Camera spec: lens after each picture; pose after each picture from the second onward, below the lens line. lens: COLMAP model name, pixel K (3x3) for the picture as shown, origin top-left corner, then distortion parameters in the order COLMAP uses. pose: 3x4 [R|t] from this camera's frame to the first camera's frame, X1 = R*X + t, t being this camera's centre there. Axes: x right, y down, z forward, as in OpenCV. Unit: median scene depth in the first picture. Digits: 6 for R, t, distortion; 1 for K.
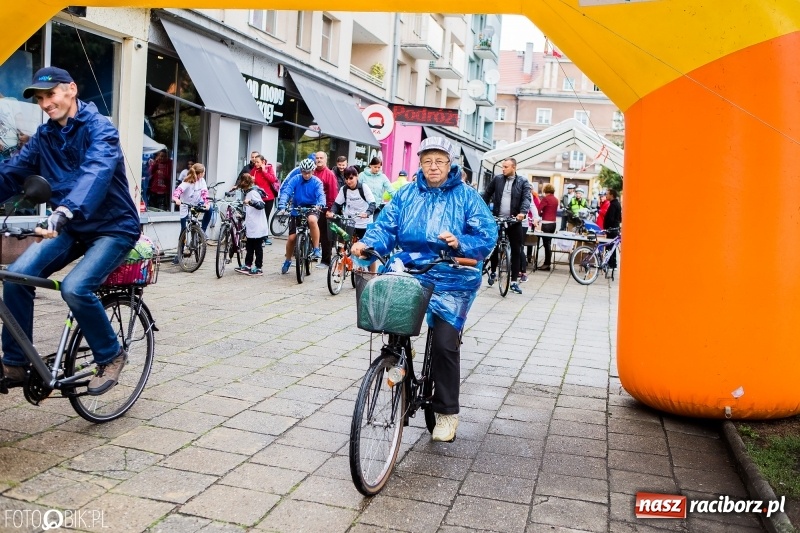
lens RADIAL K [[823.3, 0, 418.6], [0, 823.3, 280.8], [0, 0, 1]] dist [-0.040554, 0.000000]
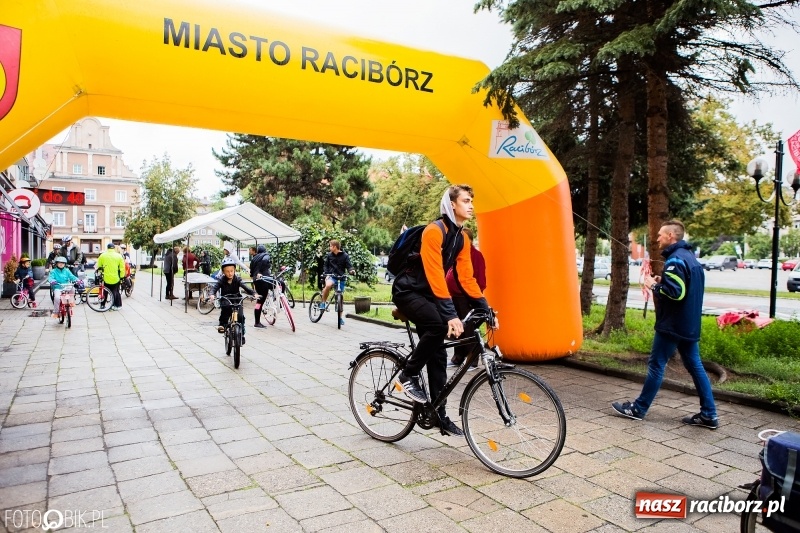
lens RADIAL K [[564.8, 0, 394.9], [0, 564.8, 270.0], [0, 0, 1]] dist [-0.104538, 0.071902]
pose [[0.698887, -0.085694, 0.710080, -0.100859], [0.124673, 0.992193, -0.002967, -0.011263], [-0.704283, 0.090602, 0.704115, 0.030265]]
